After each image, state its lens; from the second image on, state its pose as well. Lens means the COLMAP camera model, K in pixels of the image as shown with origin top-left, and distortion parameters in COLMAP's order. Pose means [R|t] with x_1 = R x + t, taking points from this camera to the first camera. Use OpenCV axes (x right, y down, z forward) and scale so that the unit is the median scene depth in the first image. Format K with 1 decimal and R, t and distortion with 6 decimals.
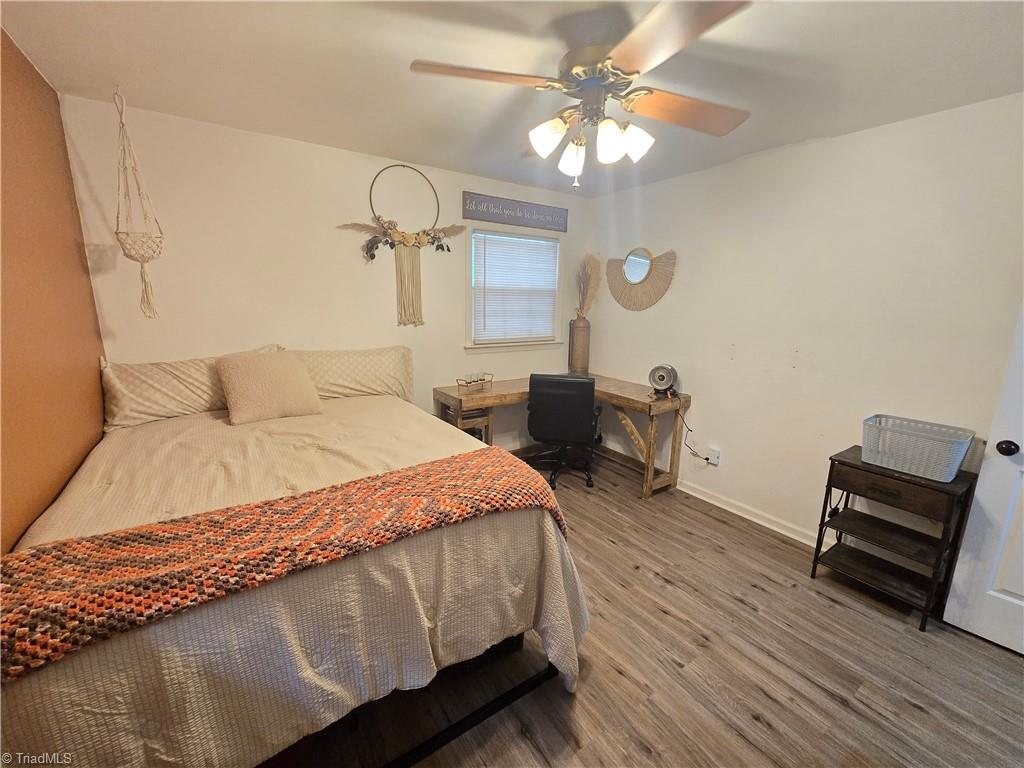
lens RADIAL K [[423.3, 0, 513.5], [0, 423.3, 386.0], [0, 0, 1]] dist [0.000571, 0.000205]
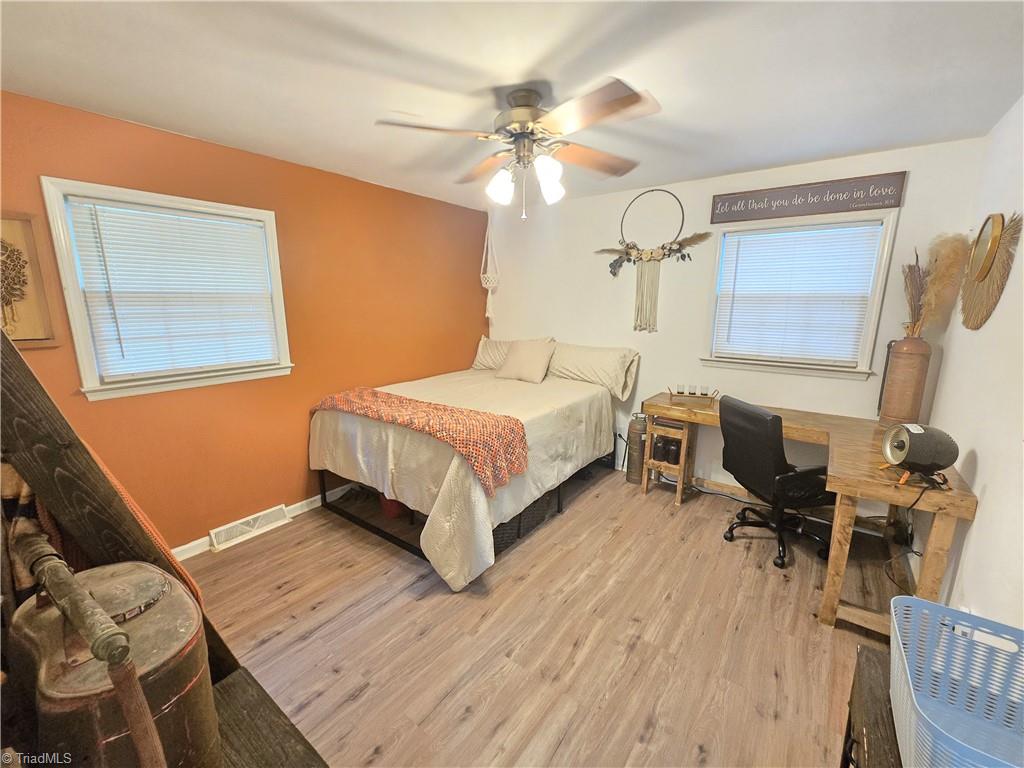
lens RADIAL K [[423.3, 0, 513.5], [0, 423.3, 386.0], [0, 0, 1]] dist [0.000571, 0.000205]
pose [[0.330886, 0.174188, -0.927455, 0.900141], [-0.190835, 0.974862, 0.115007, -0.082748], [0.924173, 0.138937, 0.355810, 0.389226]]
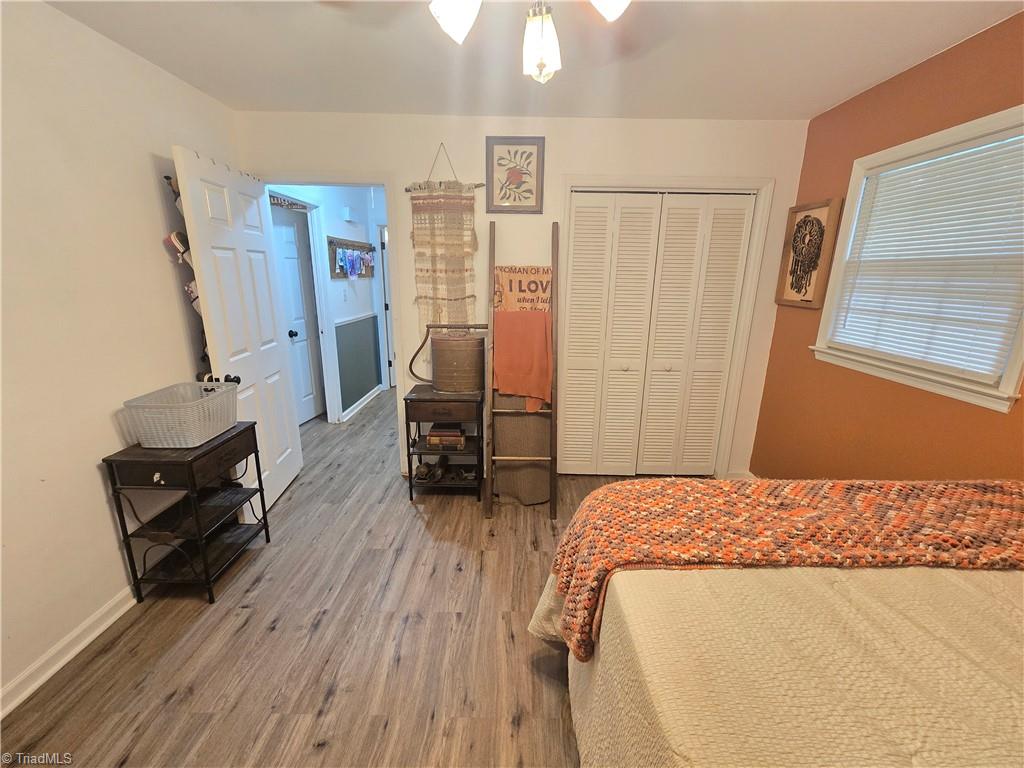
lens RADIAL K [[423.3, 0, 513.5], [0, 423.3, 386.0], [0, 0, 1]] dist [0.000571, 0.000205]
pose [[-0.826433, -0.175811, 0.534882, -0.134566], [0.084123, 0.900778, 0.426055, -0.215790], [-0.556715, 0.397102, -0.729643, 1.052700]]
